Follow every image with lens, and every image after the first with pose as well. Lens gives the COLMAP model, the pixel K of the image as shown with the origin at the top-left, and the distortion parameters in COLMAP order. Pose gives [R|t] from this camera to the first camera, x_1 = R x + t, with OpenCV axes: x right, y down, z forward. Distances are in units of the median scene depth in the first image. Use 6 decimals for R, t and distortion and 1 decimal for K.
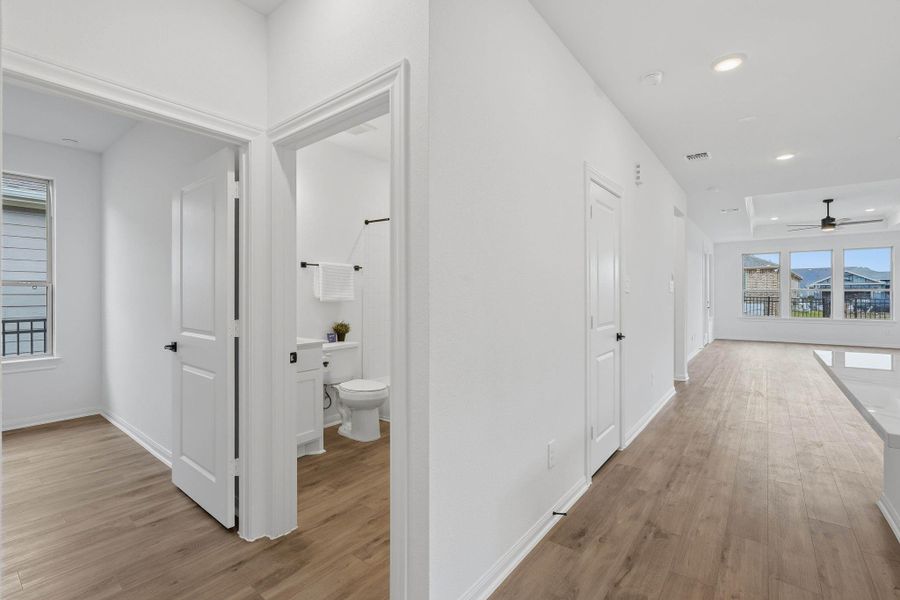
lens RADIAL K [[399.5, 0, 446.7], [0, 399.5, 297.0], [0, 0, 1]] dist [-0.009995, 0.001280]
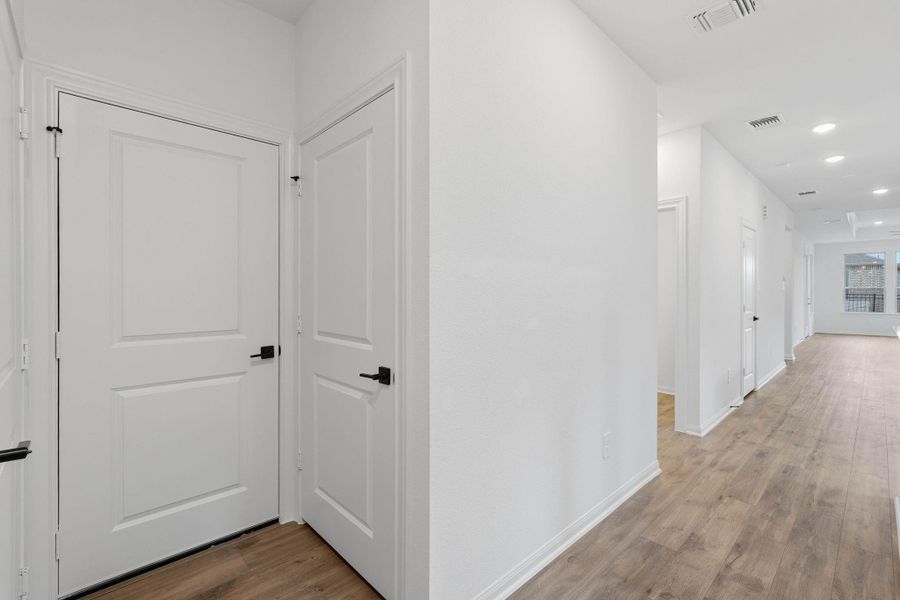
lens RADIAL K [[399.5, 0, 444.0], [0, 399.5, 296.2], [0, 0, 1]] dist [-0.009995, 0.001280]
pose [[0.988482, -0.000155, -0.151337, -0.151460], [0.000818, 0.999990, 0.004317, 0.000990], [0.151334, -0.004391, 0.988473, -0.205214]]
